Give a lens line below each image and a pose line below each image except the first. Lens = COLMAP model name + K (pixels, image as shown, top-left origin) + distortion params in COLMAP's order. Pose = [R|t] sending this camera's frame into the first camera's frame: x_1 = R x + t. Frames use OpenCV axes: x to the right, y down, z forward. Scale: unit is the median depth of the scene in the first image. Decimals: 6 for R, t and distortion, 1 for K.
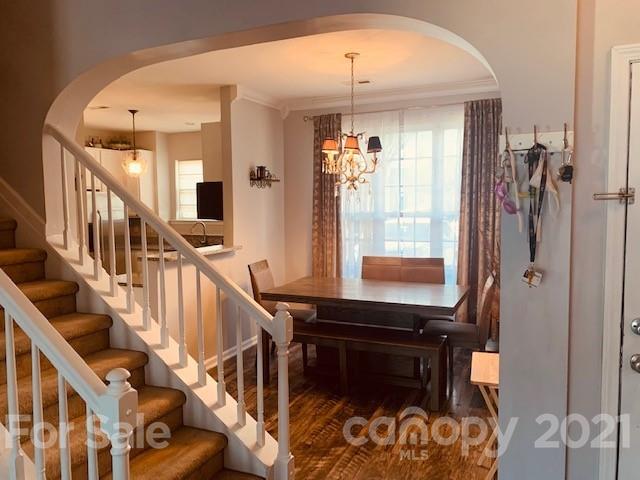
lens RADIAL K [[488.6, 0, 311.5], [0, 488.6, 240.3], [0, 0, 1]] dist [0.011073, -0.008283]
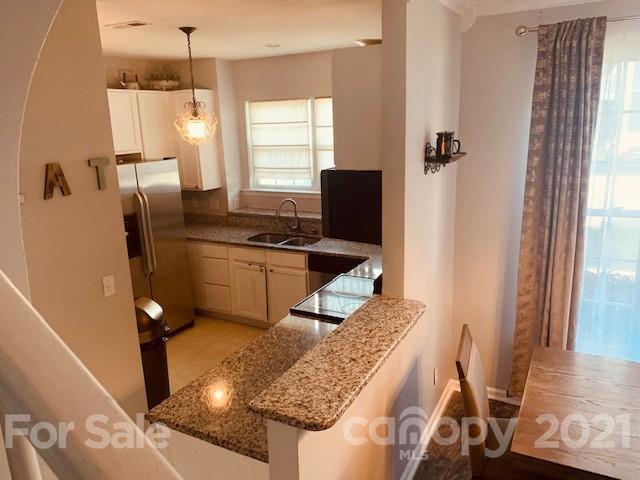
lens RADIAL K [[488.6, 0, 311.5], [0, 488.6, 240.3], [0, 0, 1]] dist [0.011073, -0.008283]
pose [[0.996702, -0.008733, -0.080675, -0.233811], [0.022163, 0.985689, 0.167112, -0.149751], [0.078061, -0.168349, 0.982632, 0.540863]]
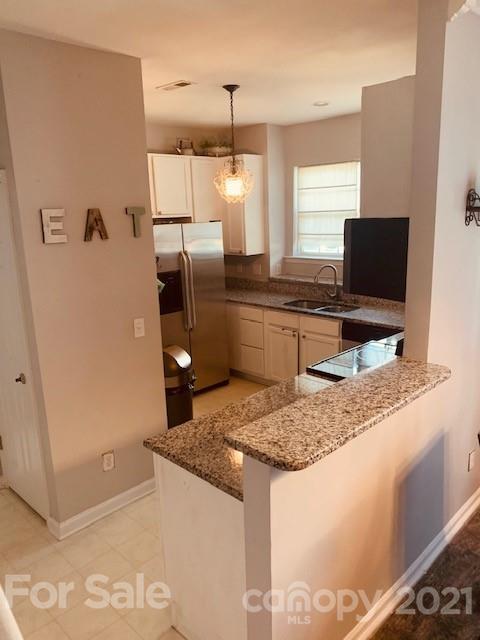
lens RADIAL K [[482.1, 0, 230.5], [0, 482.1, 321.1], [0, 0, 1]] dist [0.096196, -0.169086]
pose [[0.930072, 0.062005, -0.362107, -0.181522], [-0.002758, 0.986805, 0.161888, -0.109241], [0.367367, -0.149569, 0.917971, 0.562167]]
